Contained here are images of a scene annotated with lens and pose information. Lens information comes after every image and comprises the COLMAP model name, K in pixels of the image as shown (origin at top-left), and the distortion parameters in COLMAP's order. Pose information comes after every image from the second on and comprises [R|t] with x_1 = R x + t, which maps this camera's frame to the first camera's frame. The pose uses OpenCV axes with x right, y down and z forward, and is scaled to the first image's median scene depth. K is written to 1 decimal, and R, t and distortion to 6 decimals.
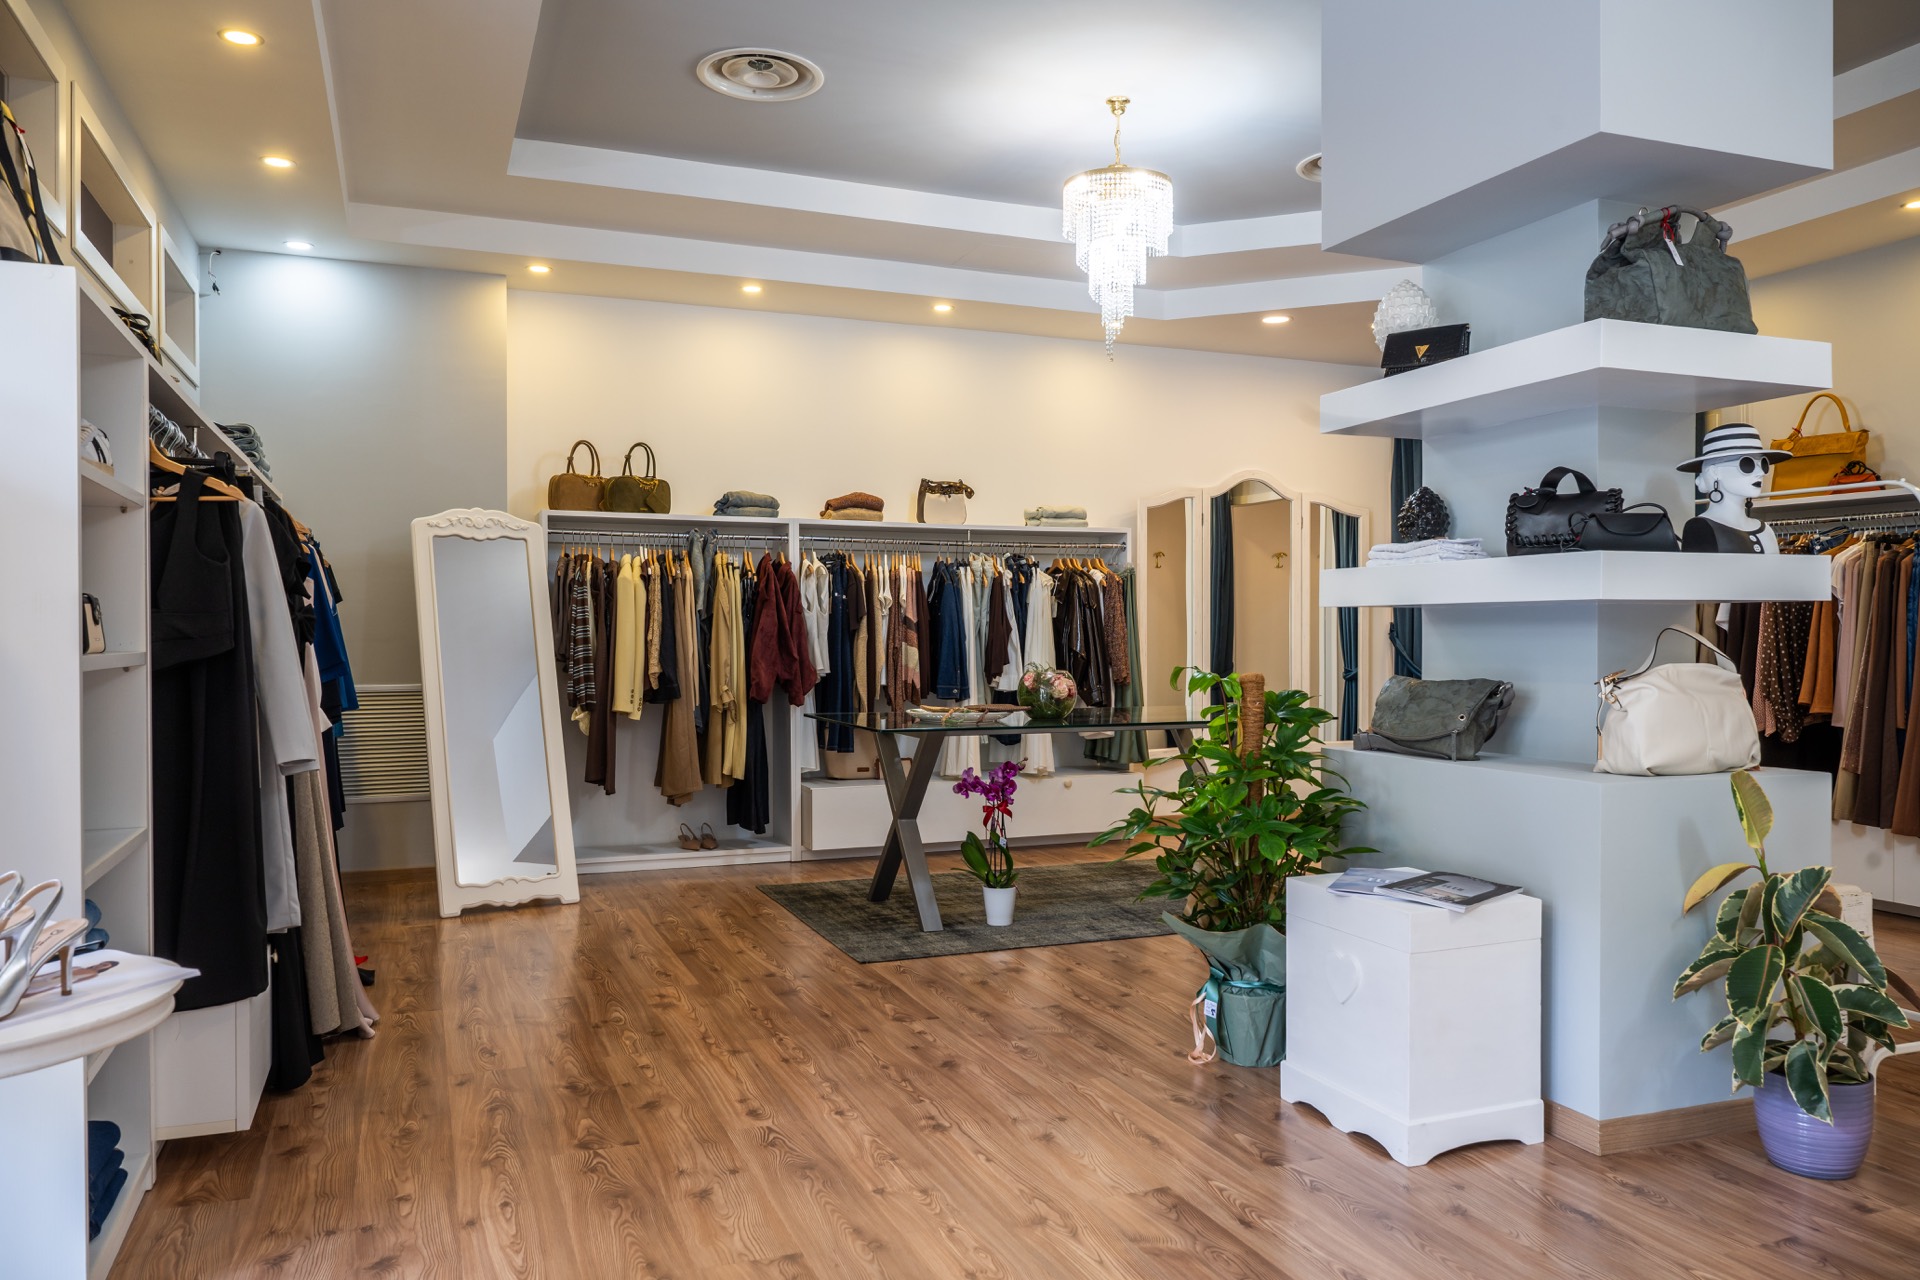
lens RADIAL K [[1365.9, 0, 960.0], [0, 1365.9, 642.6], [0, 0, 1]] dist [-0.004364, -0.002063]
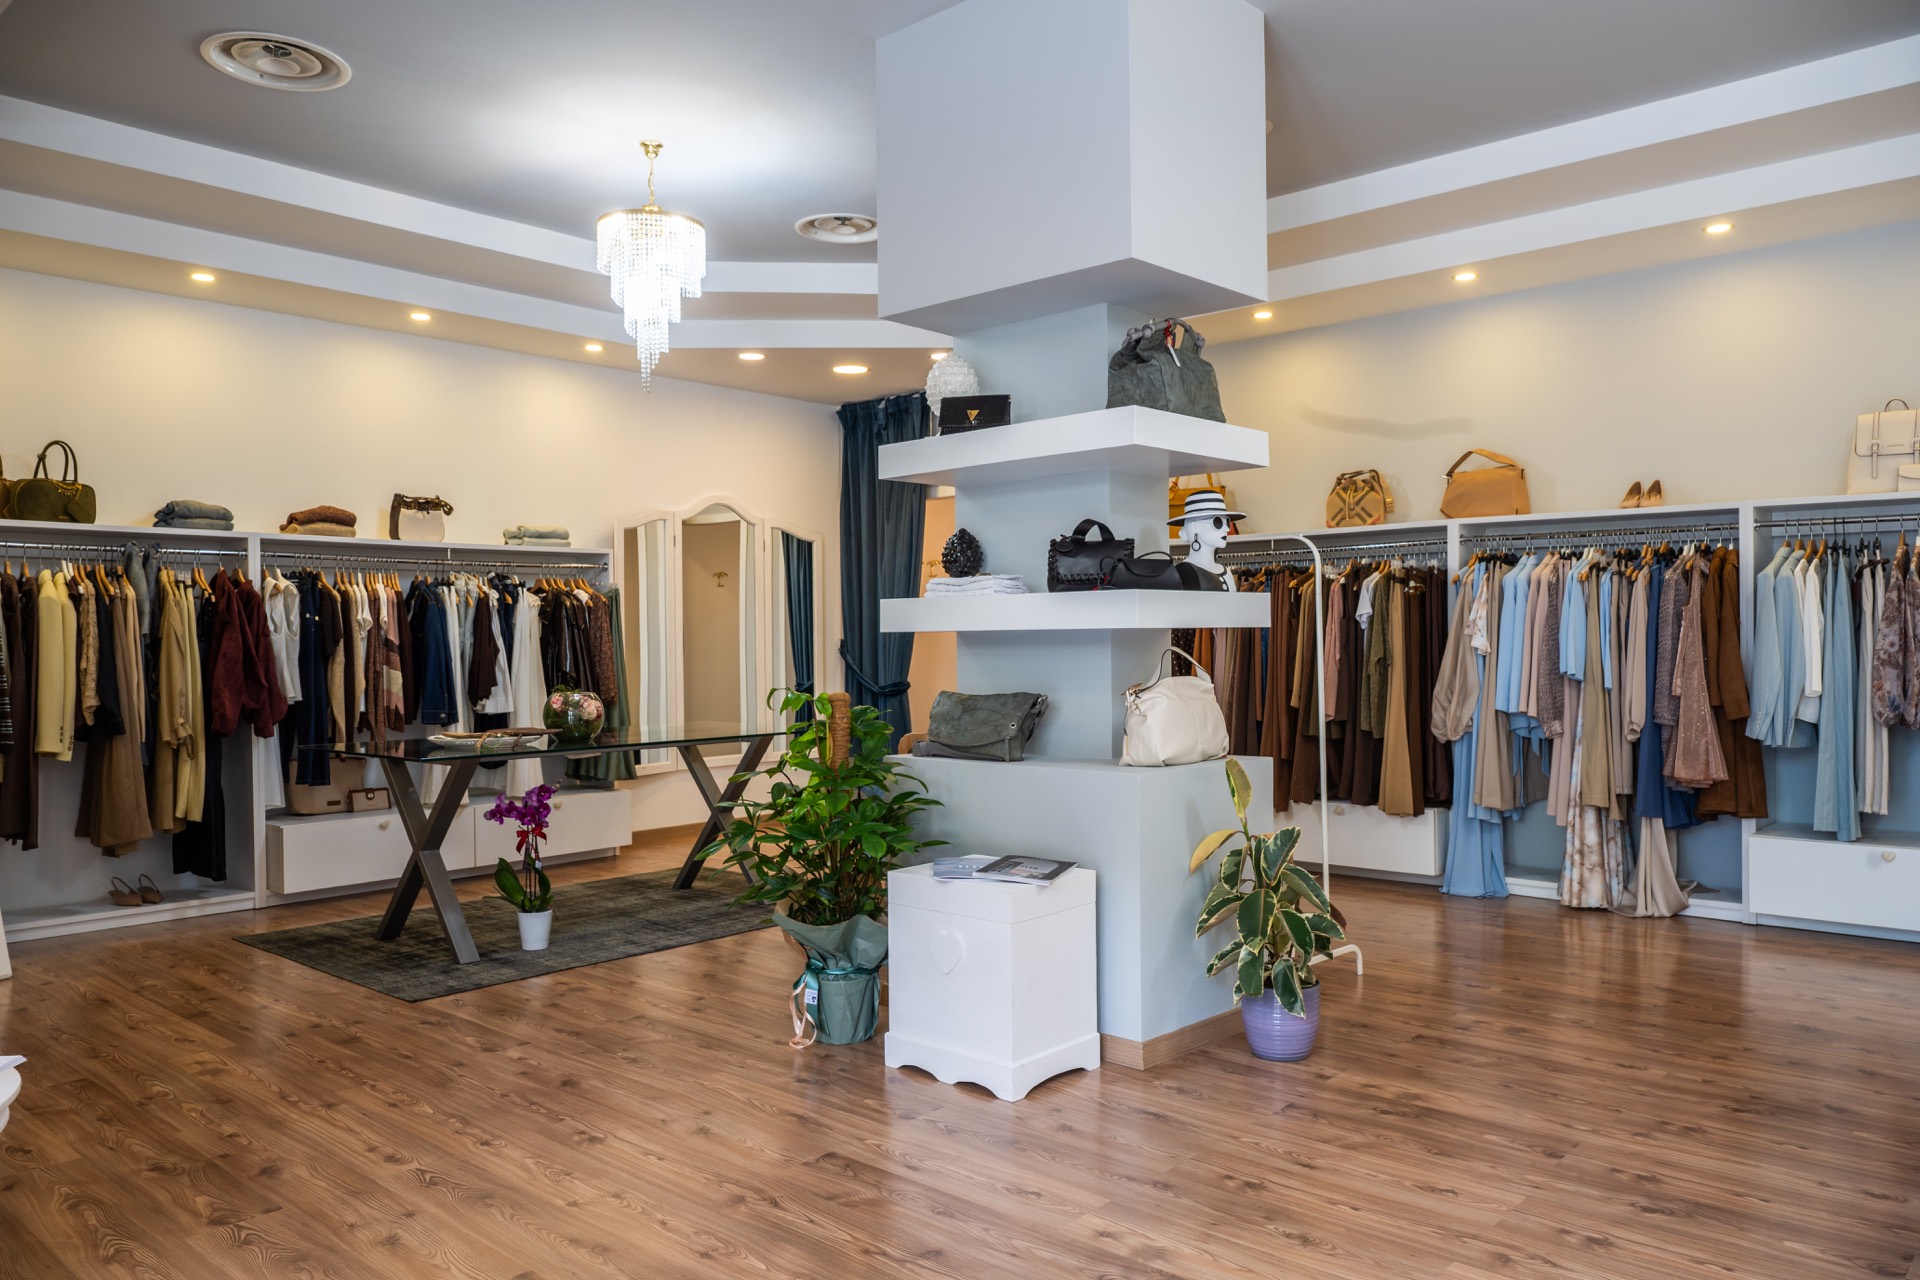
lens RADIAL K [[1365.9, 0, 961.2], [0, 1365.9, 642.0], [0, 0, 1]] dist [-0.004364, -0.002063]
pose [[0.896898, -0.009637, 0.442133, -0.152643], [0.013527, 0.999893, -0.005645, -0.009014], [-0.442032, 0.011044, 0.896932, -0.039173]]
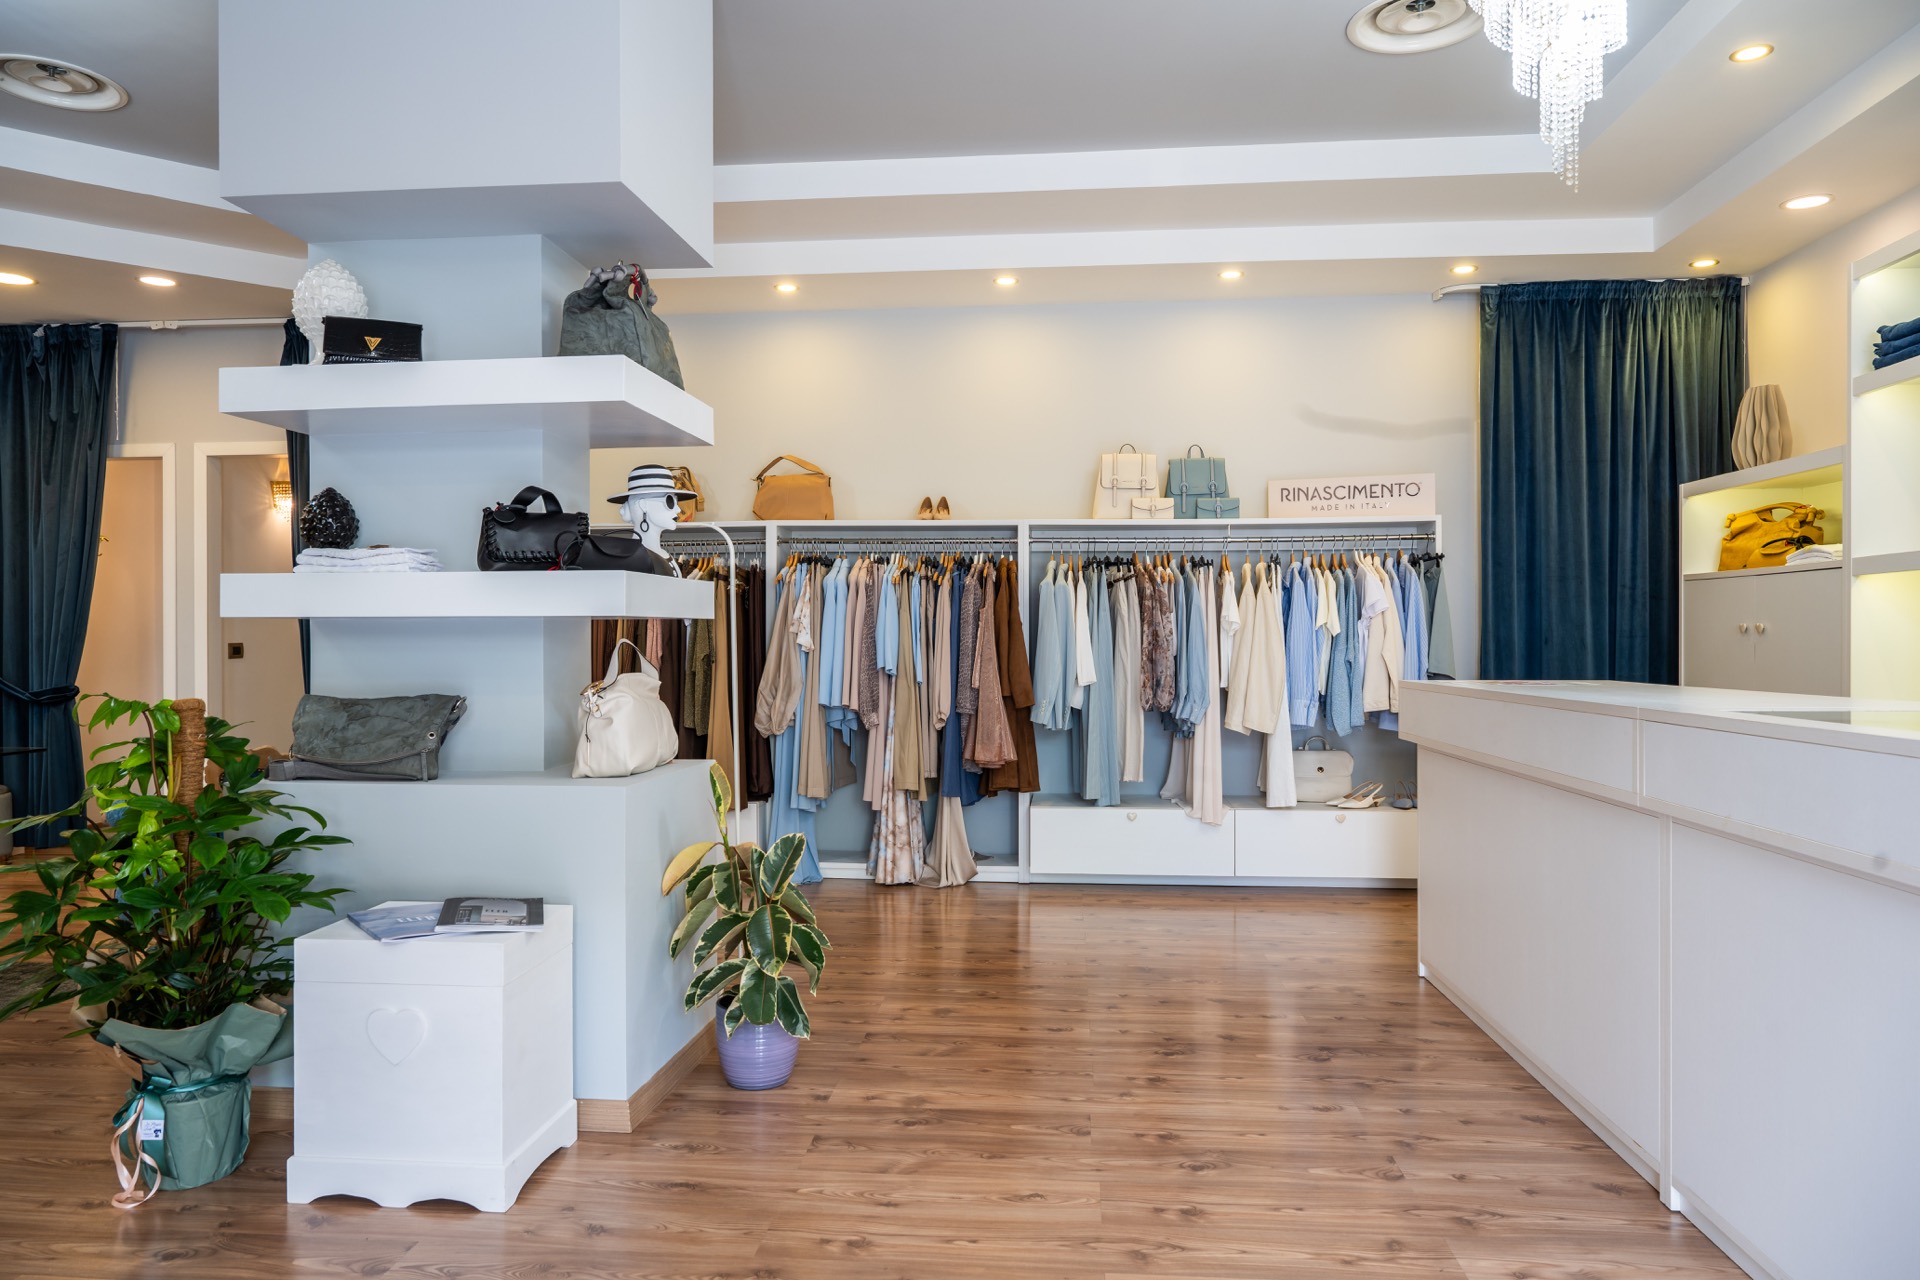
lens RADIAL K [[1285.7, 0, 957.5], [0, 1285.7, 643.0], [0, 0, 1]] dist [0.002463, -0.003092]
pose [[0.453060, -0.004652, 0.891468, -0.206669], [0.008745, 0.999961, 0.000773, -0.005721], [-0.891437, 0.007446, 0.453083, 0.199225]]
